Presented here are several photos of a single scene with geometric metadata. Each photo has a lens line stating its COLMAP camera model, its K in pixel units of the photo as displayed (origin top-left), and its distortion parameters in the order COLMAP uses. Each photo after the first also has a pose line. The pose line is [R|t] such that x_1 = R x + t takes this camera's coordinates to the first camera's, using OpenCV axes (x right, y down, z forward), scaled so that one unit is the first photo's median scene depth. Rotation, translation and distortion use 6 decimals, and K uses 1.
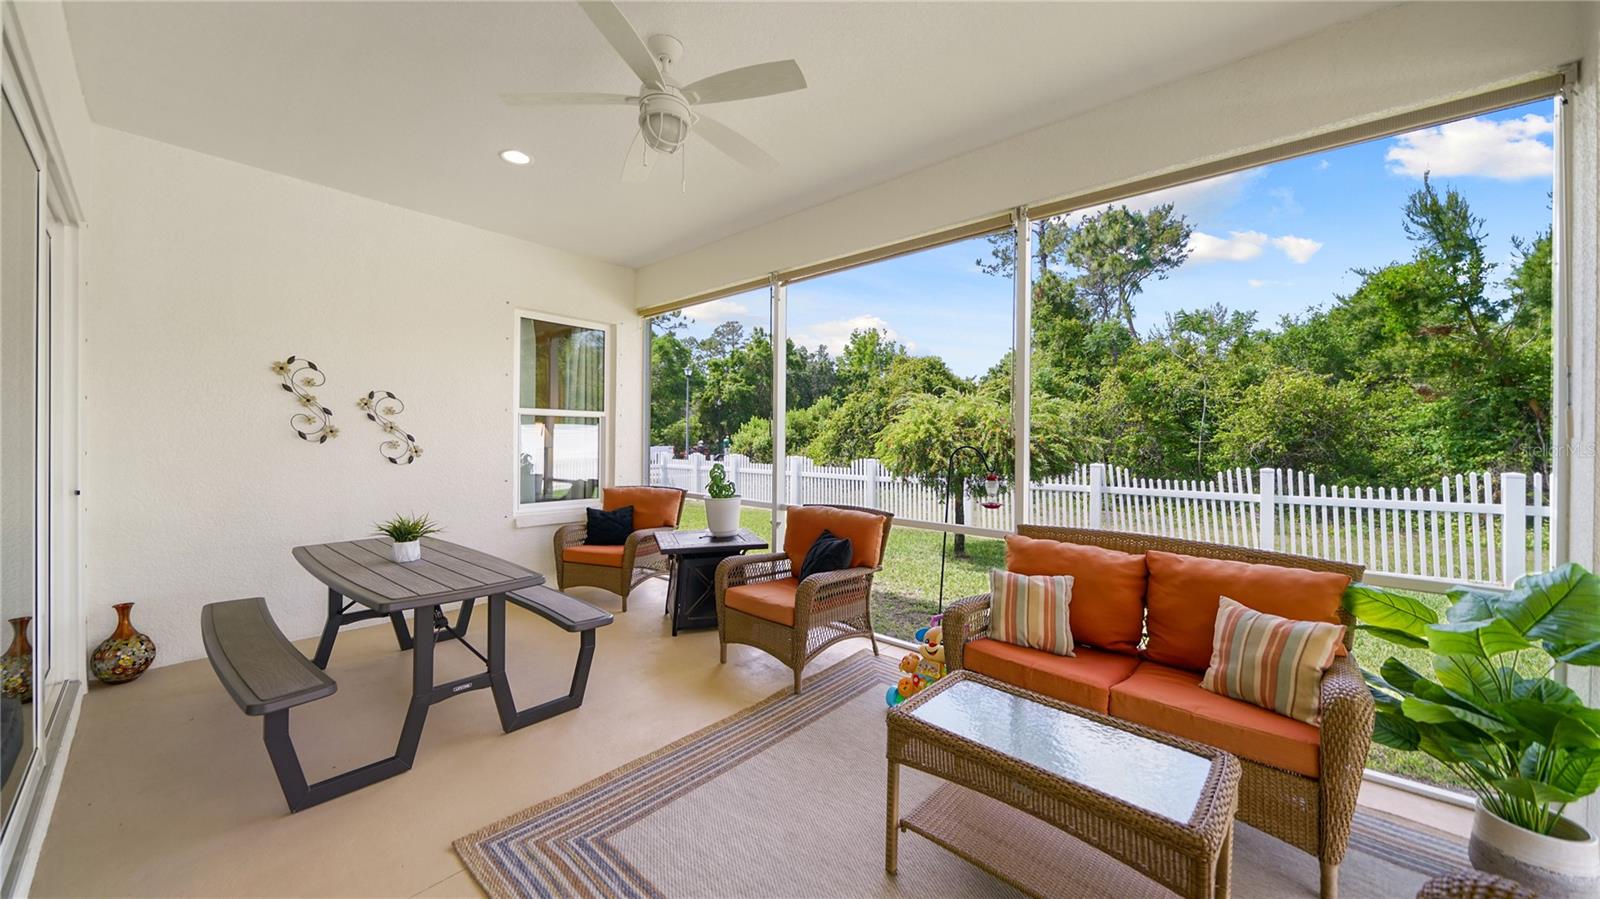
lens RADIAL K [[561.1, 0, 800.0], [0, 561.1, 449.5], [0, 0, 1]] dist [-0.000720, -0.000083]
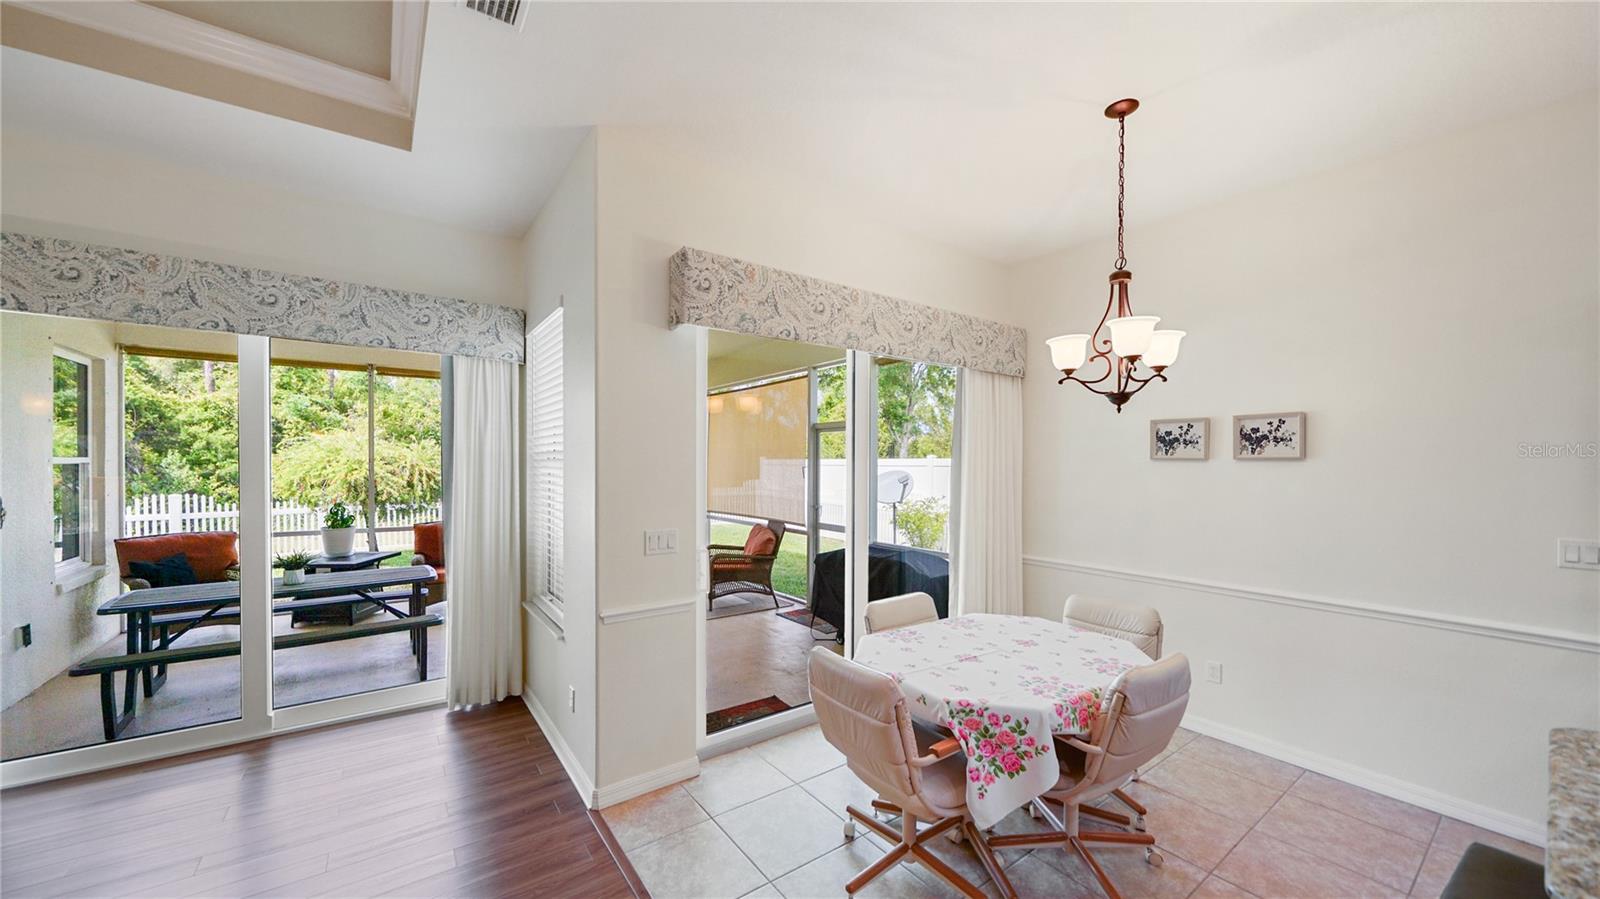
lens RADIAL K [[572.4, 0, 789.1], [0, 572.4, 468.6], [0, 0, 1]] dist [-0.005154, -0.000099]
pose [[0.236634, -0.018497, 0.971423, -0.578711], [0.012582, 0.999793, 0.015973, -0.029612], [-0.971517, 0.008443, 0.236818, -0.173009]]
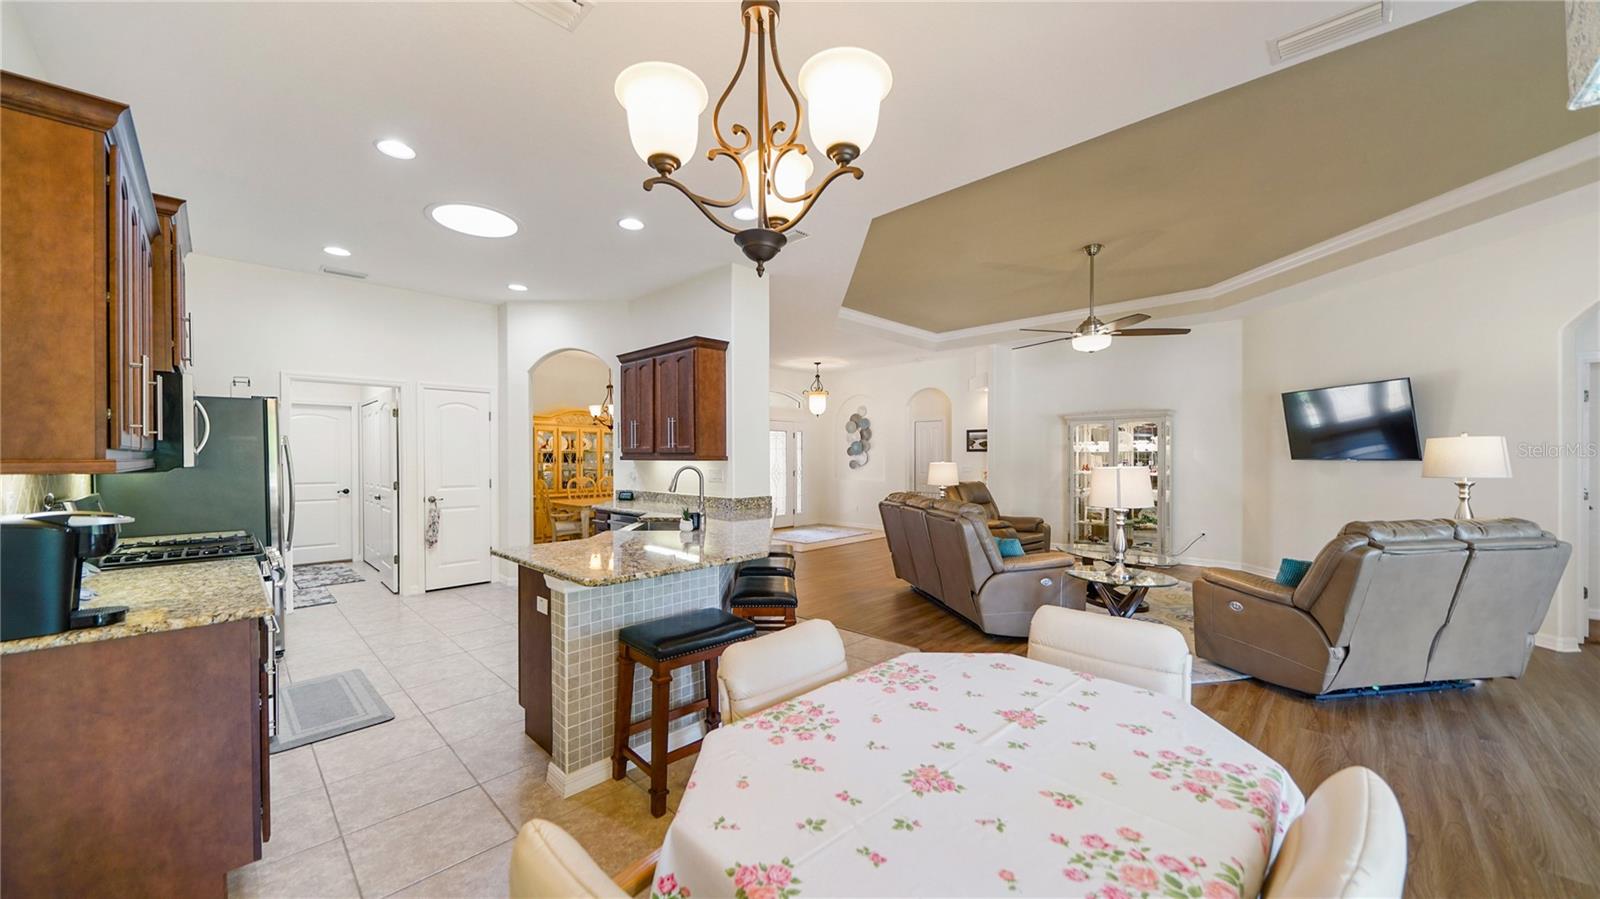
lens RADIAL K [[566.4, 0, 790.6], [0, 566.4, 460.3], [0, 0, 1]] dist [-0.000693, -0.000057]
pose [[-0.068420, 0.000479, -0.997656, -0.155009], [-0.014979, 0.999887, 0.001507, -0.006553], [0.997544, 0.015047, -0.068405, -0.241762]]
